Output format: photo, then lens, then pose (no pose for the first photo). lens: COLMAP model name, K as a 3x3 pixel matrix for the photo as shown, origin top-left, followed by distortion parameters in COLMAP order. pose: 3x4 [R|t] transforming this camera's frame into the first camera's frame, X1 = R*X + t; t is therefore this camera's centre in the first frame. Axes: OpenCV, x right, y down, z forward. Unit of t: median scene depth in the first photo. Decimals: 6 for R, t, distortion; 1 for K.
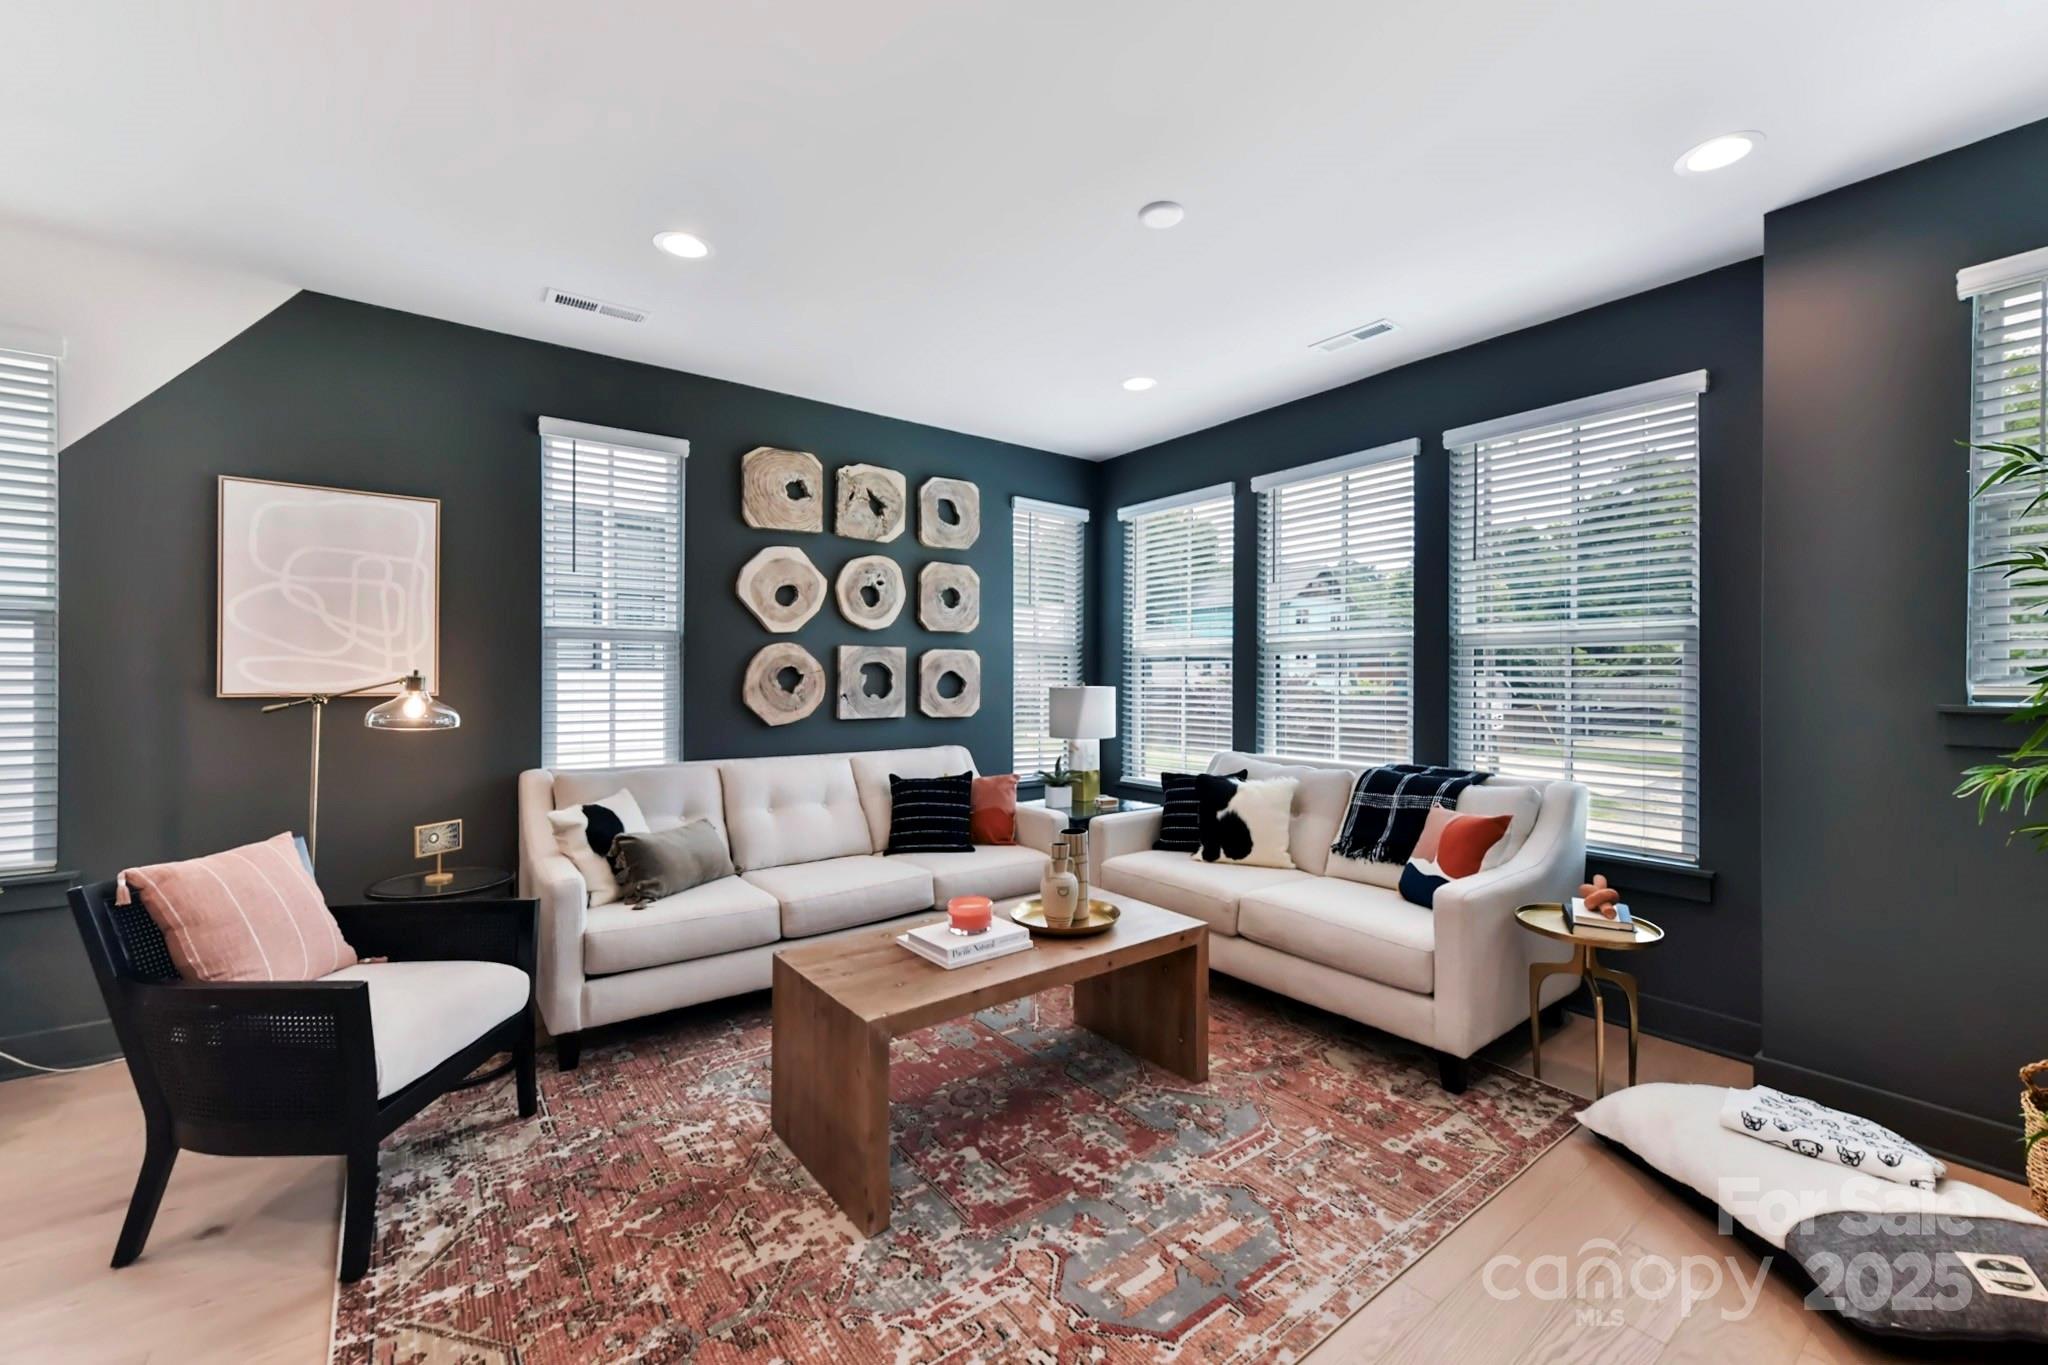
lens RADIAL K [[811.6, 0, 1024.0], [0, 811.6, 682.5], [0, 0, 1]] dist [0.002029, -0.000149]
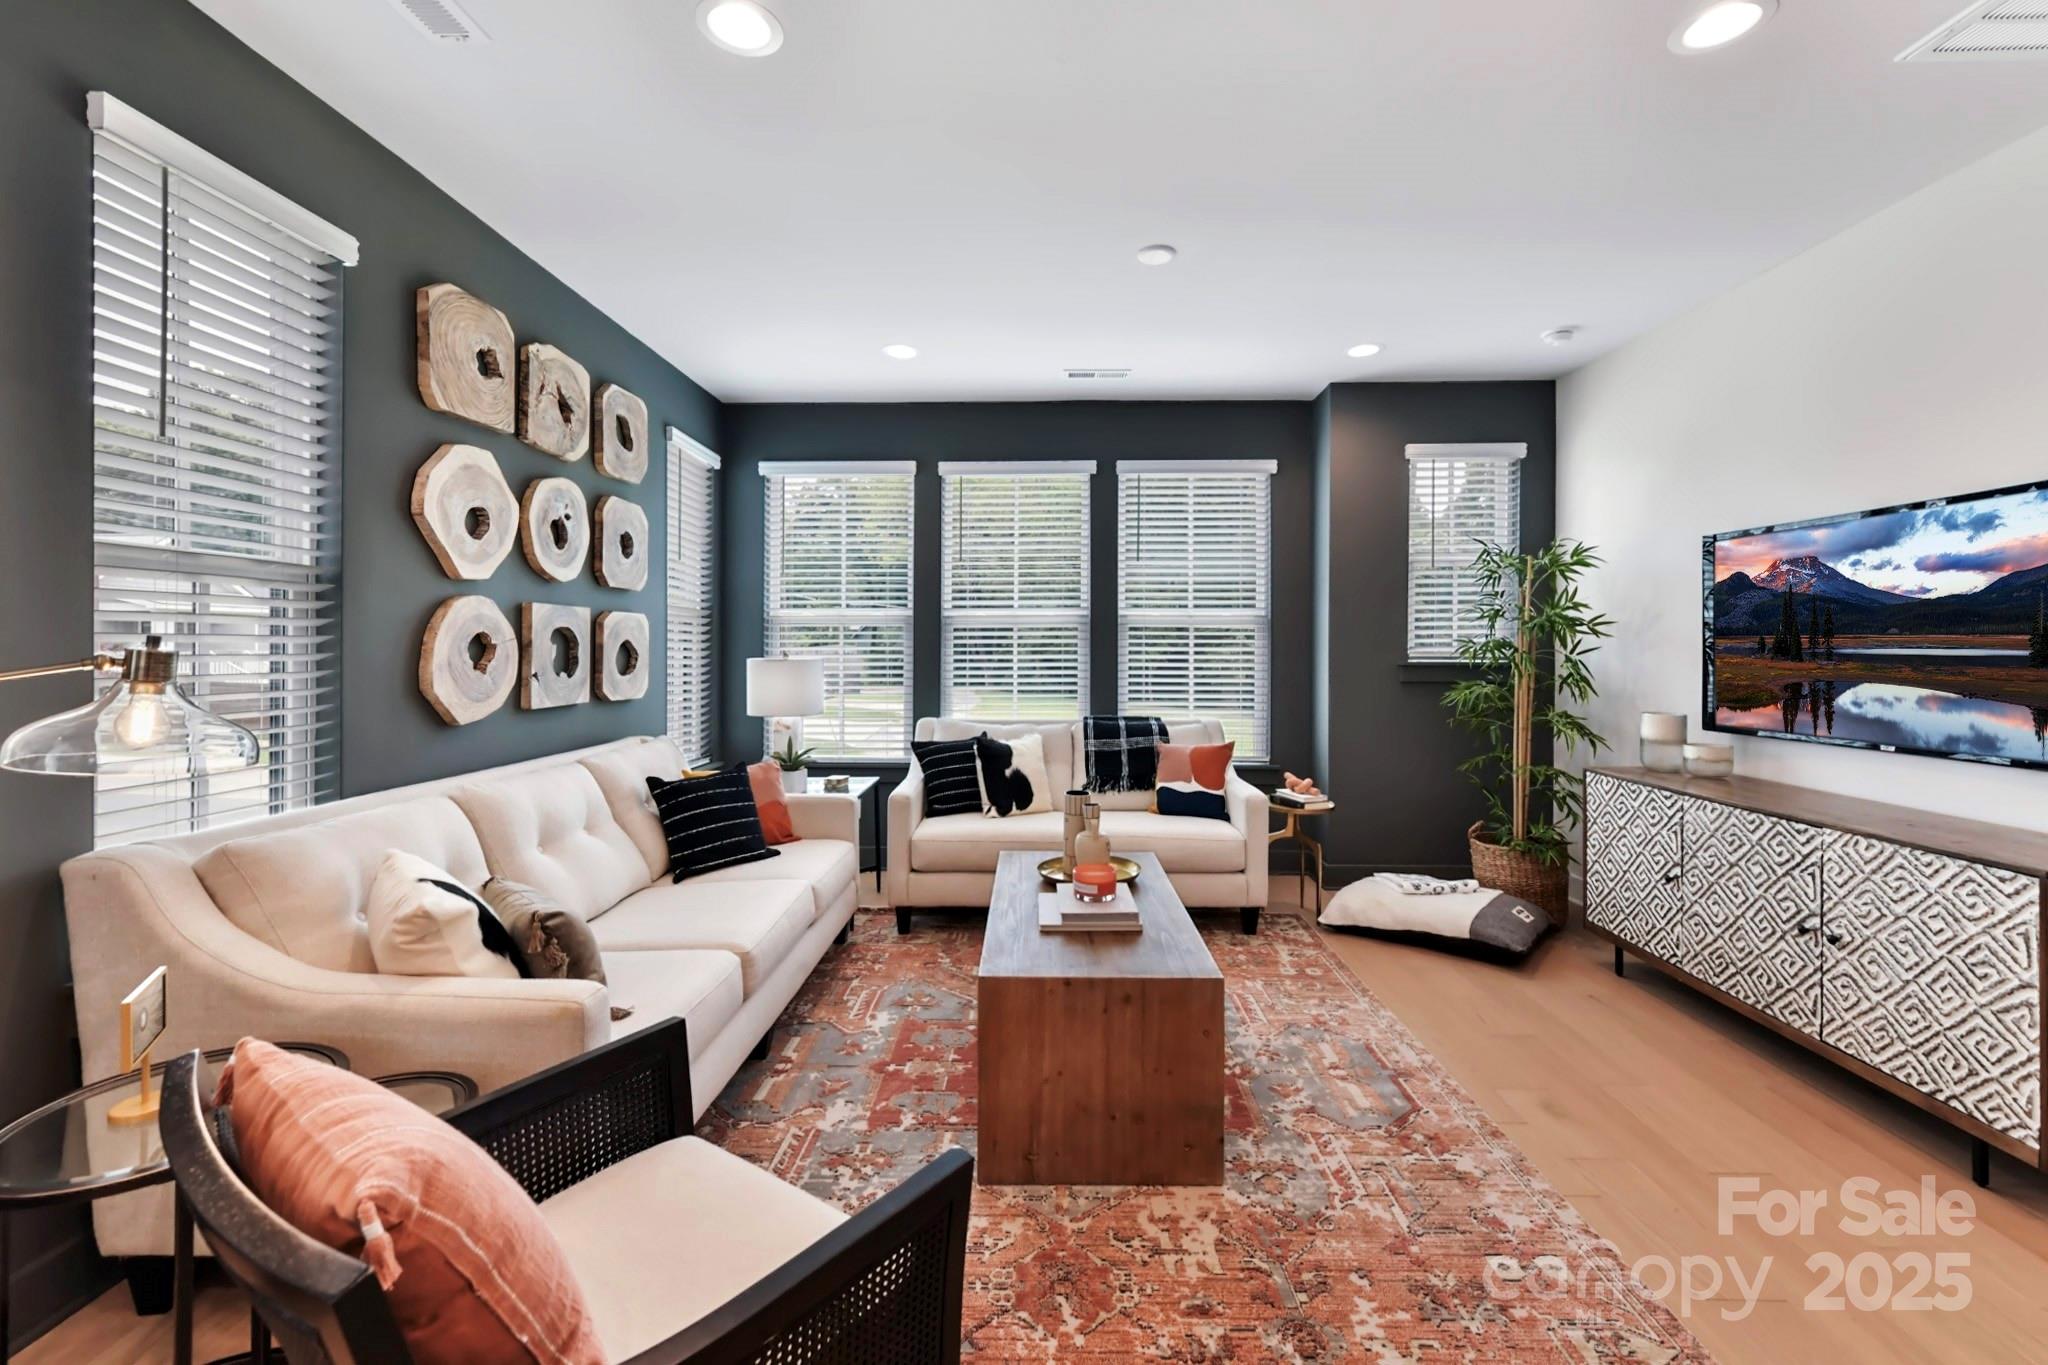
lens RADIAL K [[827.4, 0, 1027.8], [0, 827.4, 655.7], [0, 0, 1]] dist [0.001770, 0.000081]
pose [[0.621979, -0.009197, 0.782980, -0.549142], [0.004892, 0.999957, 0.007859, -0.004081], [-0.783019, -0.001058, 0.621997, 0.247814]]
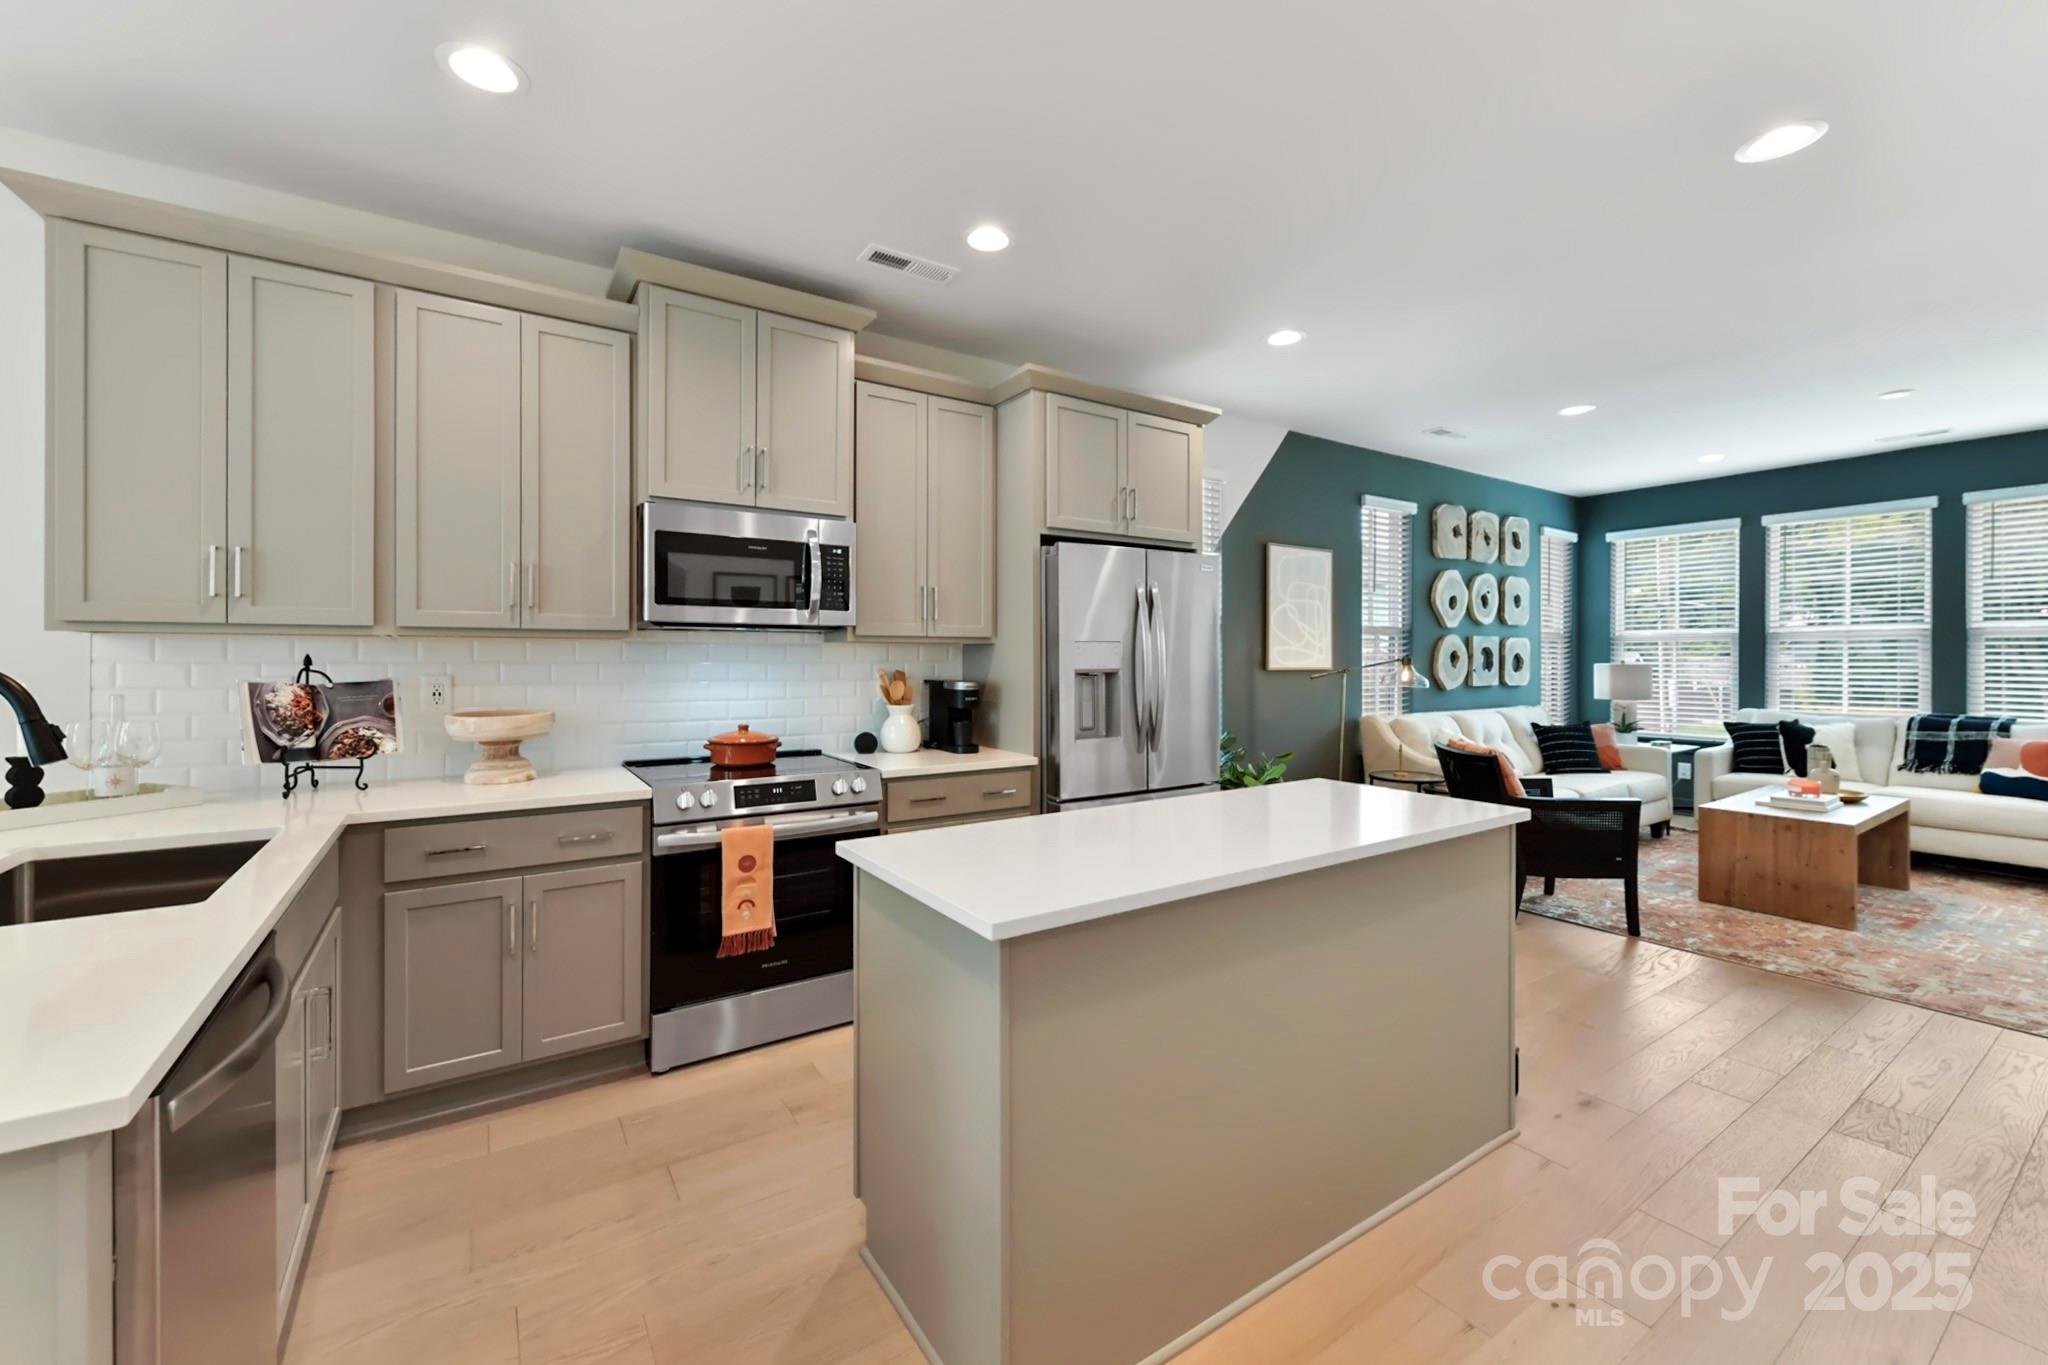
lens RADIAL K [[827.4, 0, 1027.8], [0, 827.4, 655.7], [0, 0, 1]] dist [0.001770, 0.000081]
pose [[0.998301, -0.003753, -0.058154, -1.001496], [0.003276, 0.999960, -0.008299, -0.000166], [0.058183, 0.008095, 0.998273, -0.568319]]
